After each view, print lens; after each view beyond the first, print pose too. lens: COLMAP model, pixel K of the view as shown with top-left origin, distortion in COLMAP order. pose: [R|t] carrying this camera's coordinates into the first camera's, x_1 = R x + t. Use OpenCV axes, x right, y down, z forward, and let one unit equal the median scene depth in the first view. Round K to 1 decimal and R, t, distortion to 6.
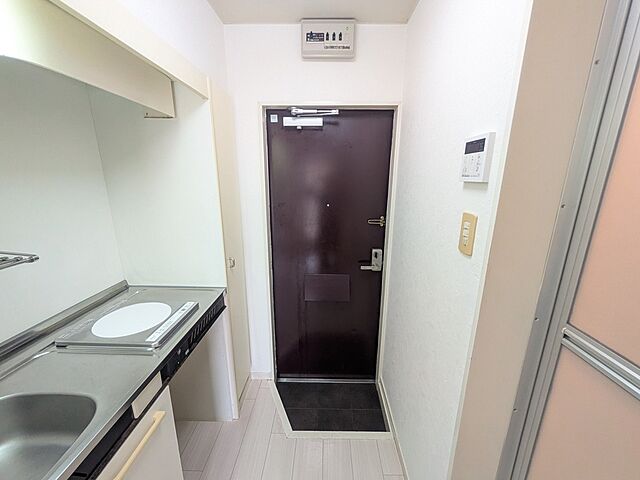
lens RADIAL K [[255.2, 0, 324.0], [0, 255.2, 239.2], [0, 0, 1]] dist [0.001486, 0.000239]
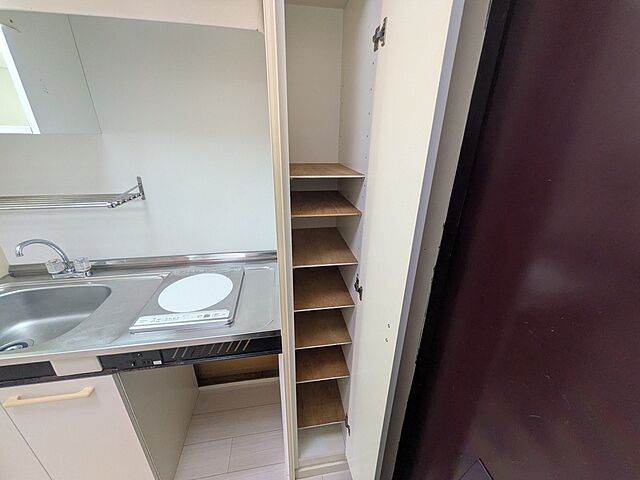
lens RADIAL K [[255.2, 0, 324.0], [0, 255.2, 239.2], [0, 0, 1]] dist [0.001486, 0.000239]
pose [[0.186305, 0.363511, -0.912771, 0.140626], [-0.248219, 0.916313, 0.314258, -0.270874], [0.950620, 0.168019, 0.260944, 1.109512]]
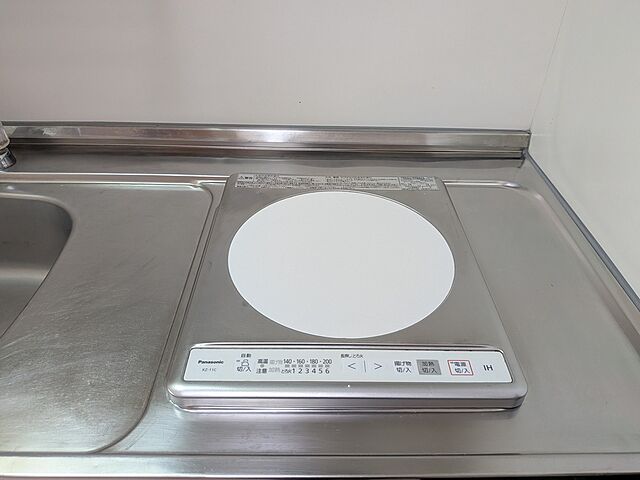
lens RADIAL K [[472.4, 0, 320.0], [0, 472.4, 240.0], [0, 0, 1]] dist [-0.004754, -0.001681]
pose [[0.023898, 0.603067, -0.797332, -0.315679], [-0.262186, 0.773424, 0.577125, 0.000993], [0.964721, 0.195258, 0.176599, 0.837312]]
